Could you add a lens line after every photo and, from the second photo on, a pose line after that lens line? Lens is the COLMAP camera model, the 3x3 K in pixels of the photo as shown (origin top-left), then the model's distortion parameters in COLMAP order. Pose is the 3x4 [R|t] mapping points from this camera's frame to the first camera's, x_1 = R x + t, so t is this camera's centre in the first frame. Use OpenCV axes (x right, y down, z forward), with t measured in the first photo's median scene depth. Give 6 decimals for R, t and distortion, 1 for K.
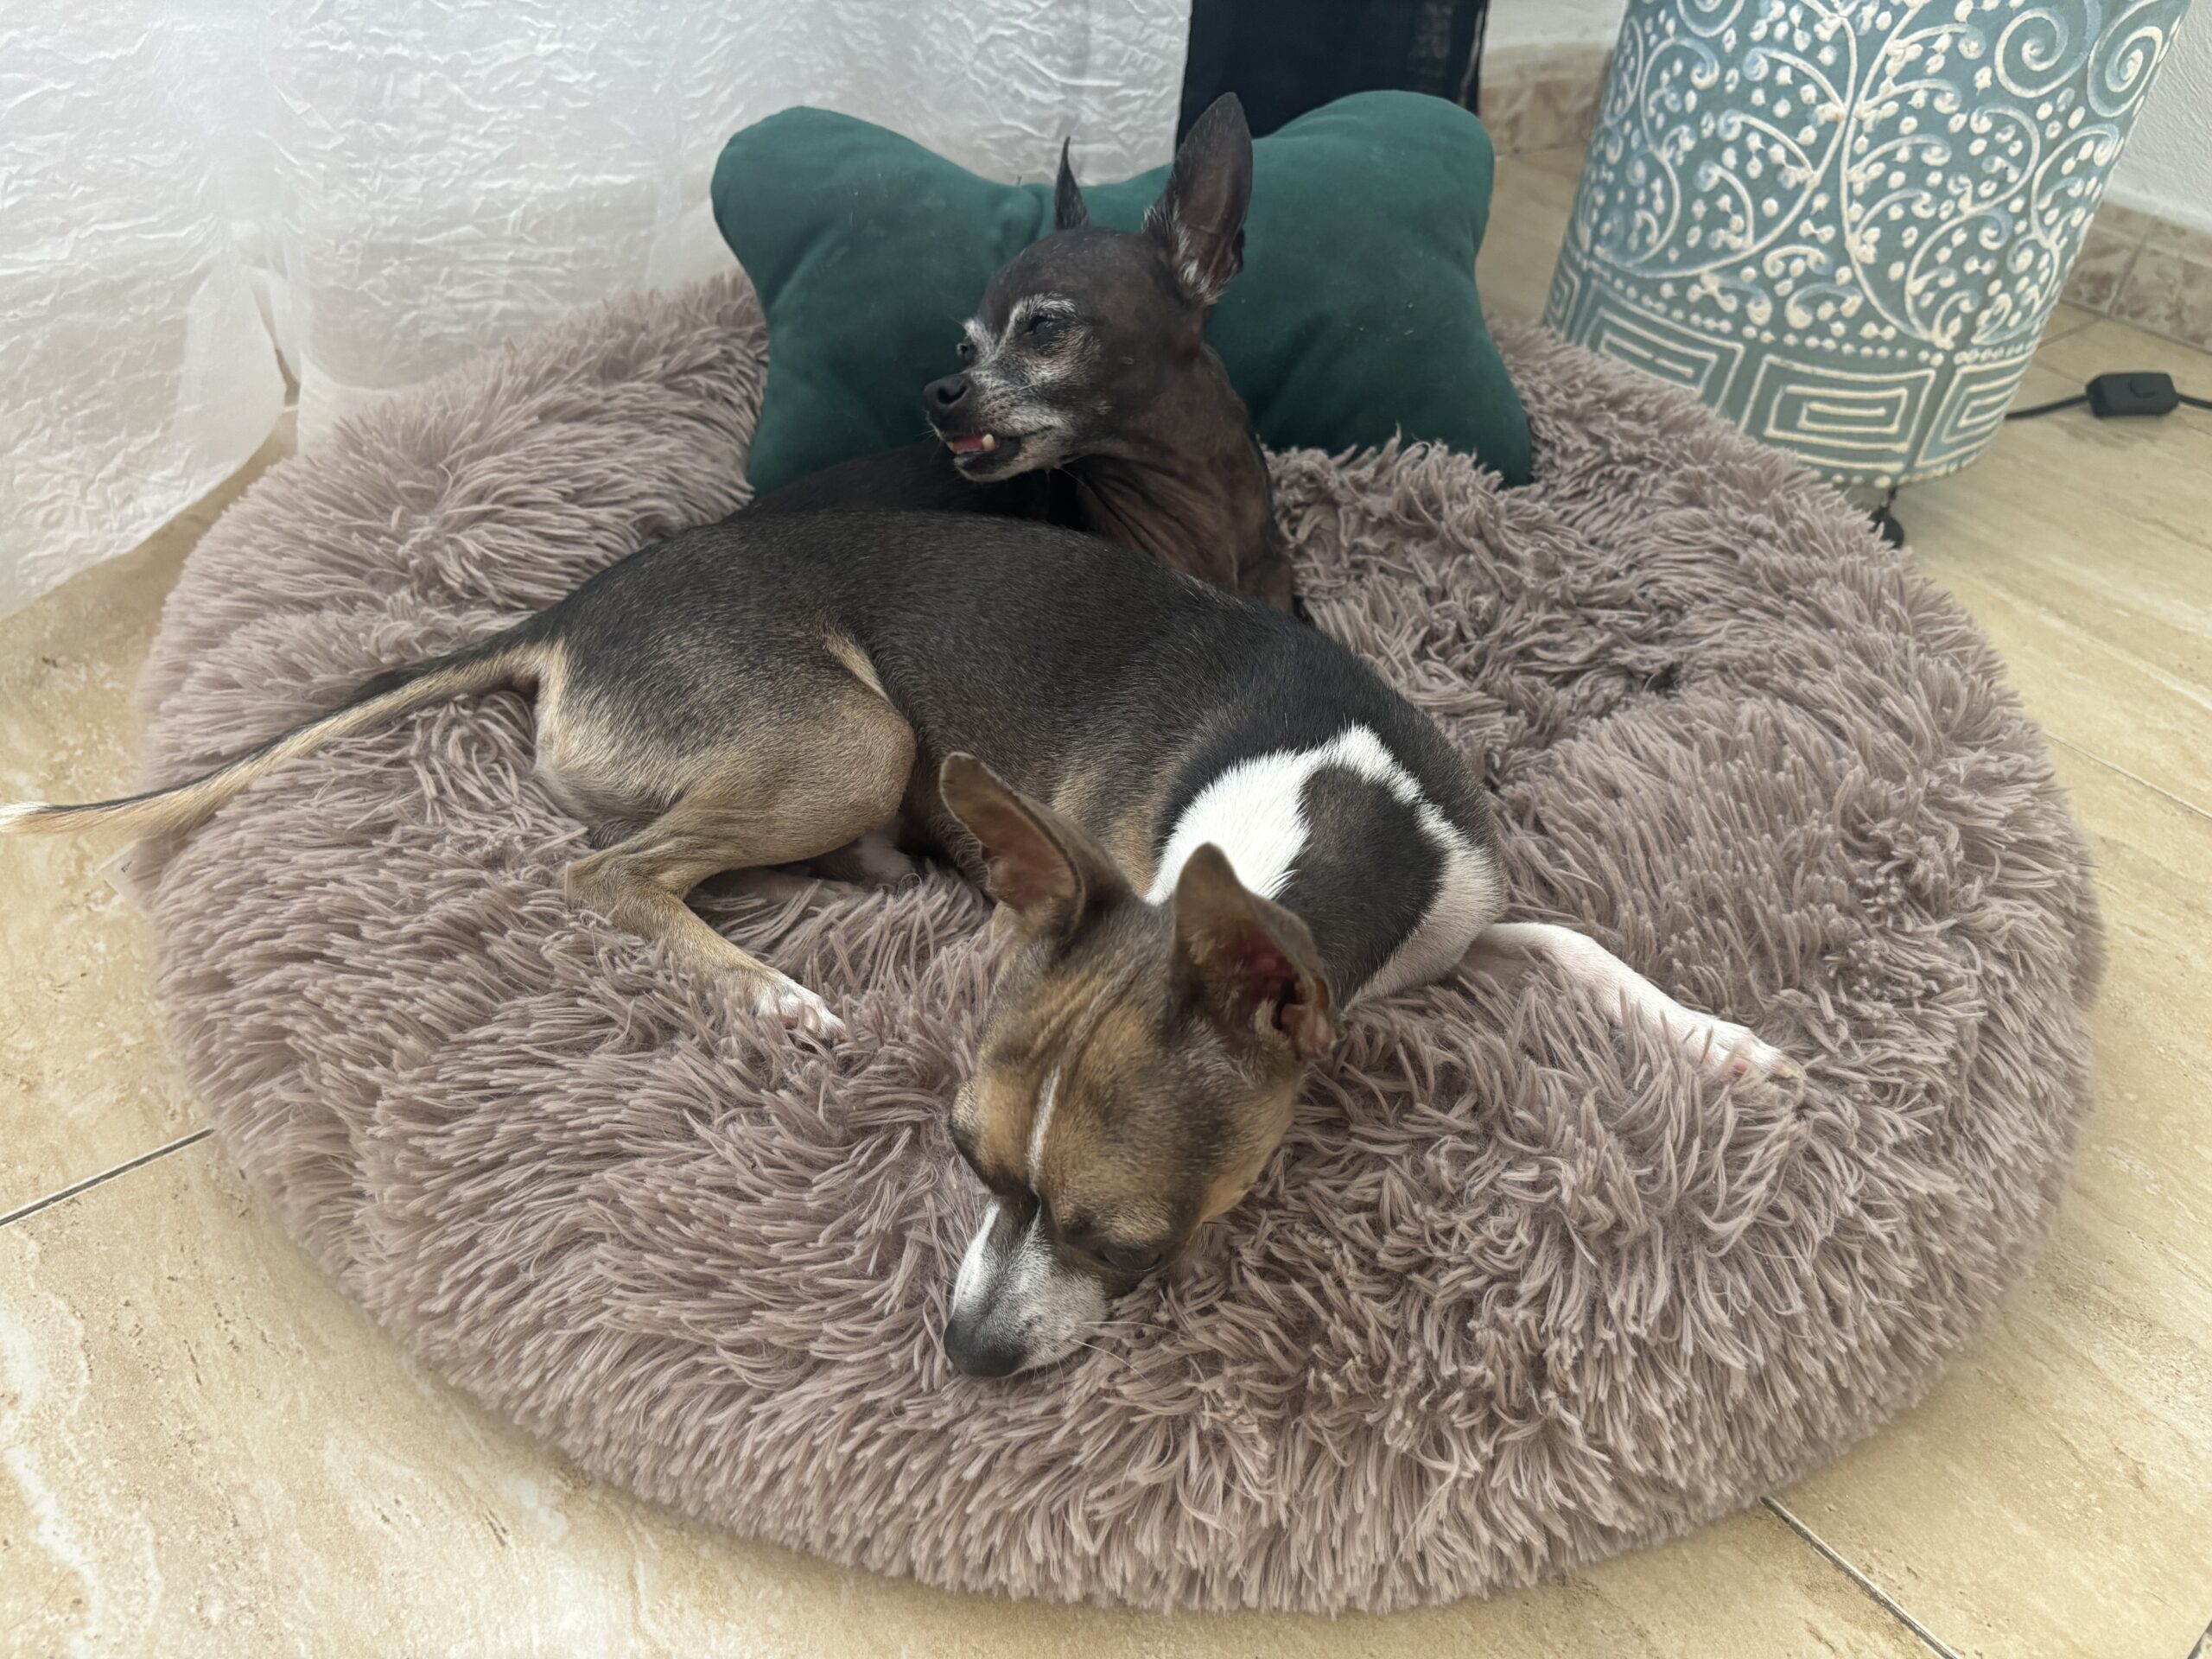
lens RADIAL K [[1659.6, 0, 1106.0], [0, 1659.6, 829.5], [0, 0, 1]] dist [-0.000111, -0.038977]
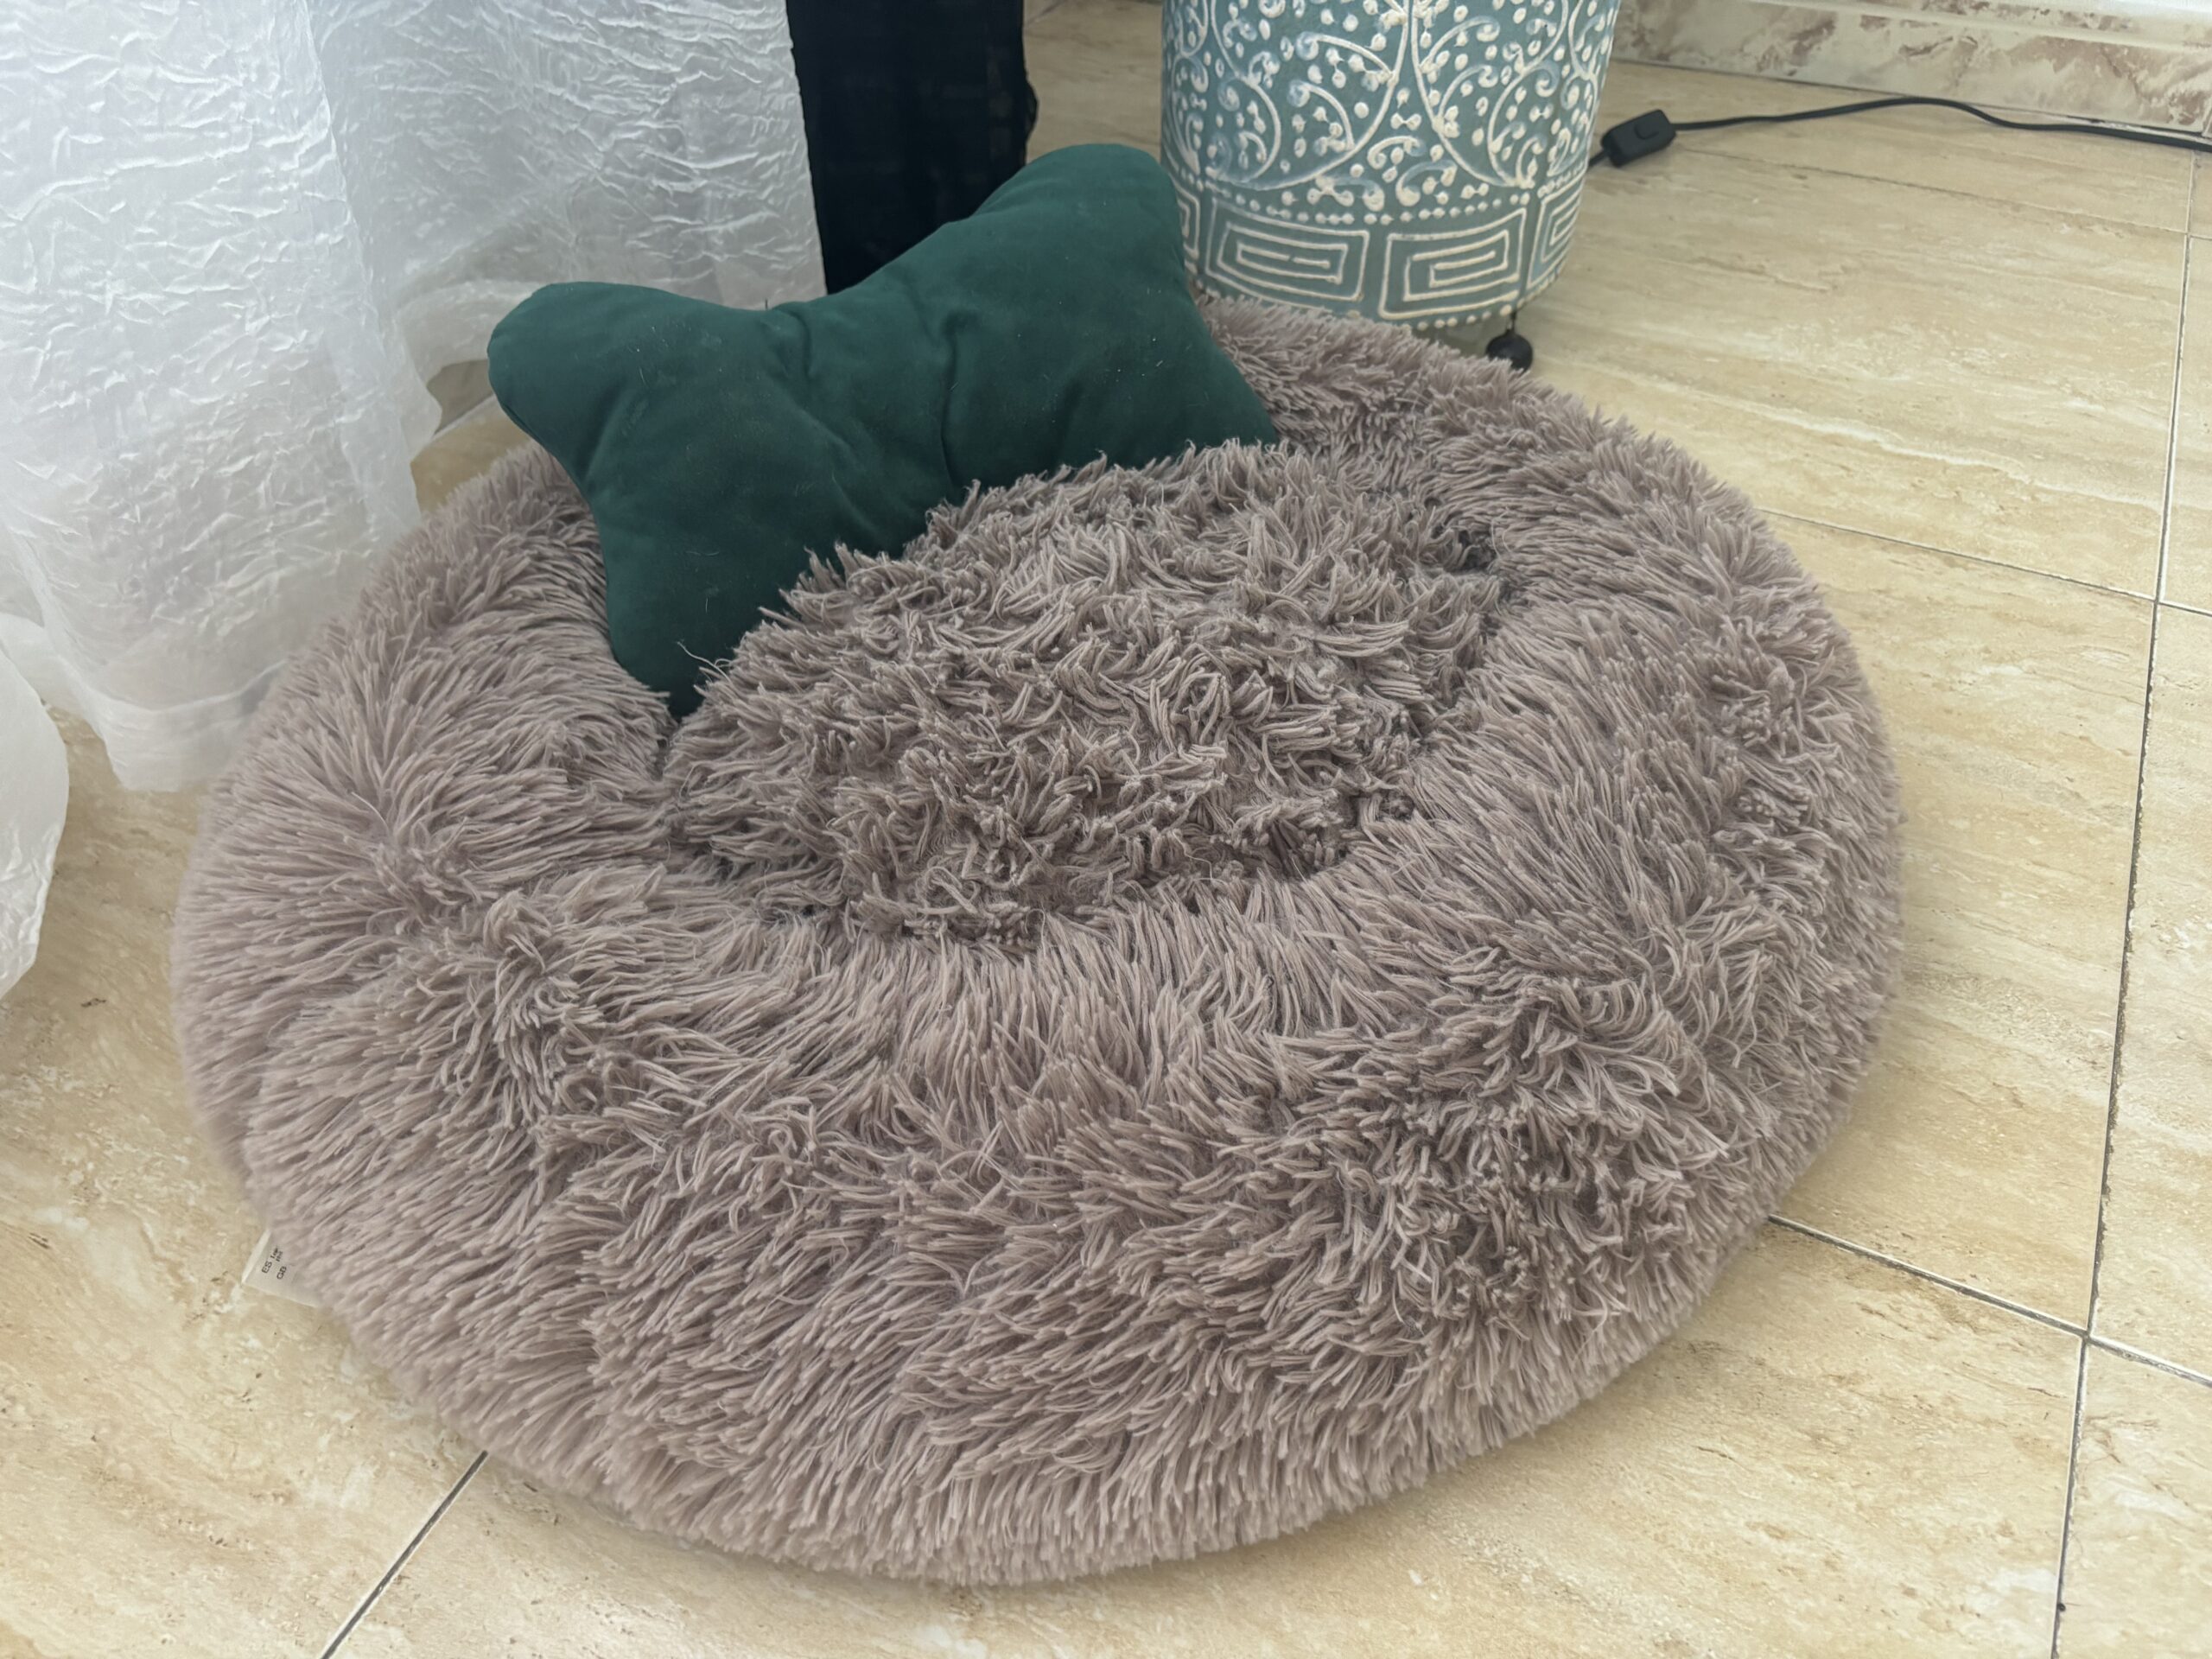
lens RADIAL K [[1690.7, 0, 1108.1], [0, 1690.7, 870.5], [0, 0, 1]] dist [-0.154670, 0.219567]
pose [[0.918714, -0.347608, 0.187440, -0.134008], [0.320284, 0.933485, 0.161319, -0.131761], [-0.231048, -0.088172, 0.968939, -0.071306]]
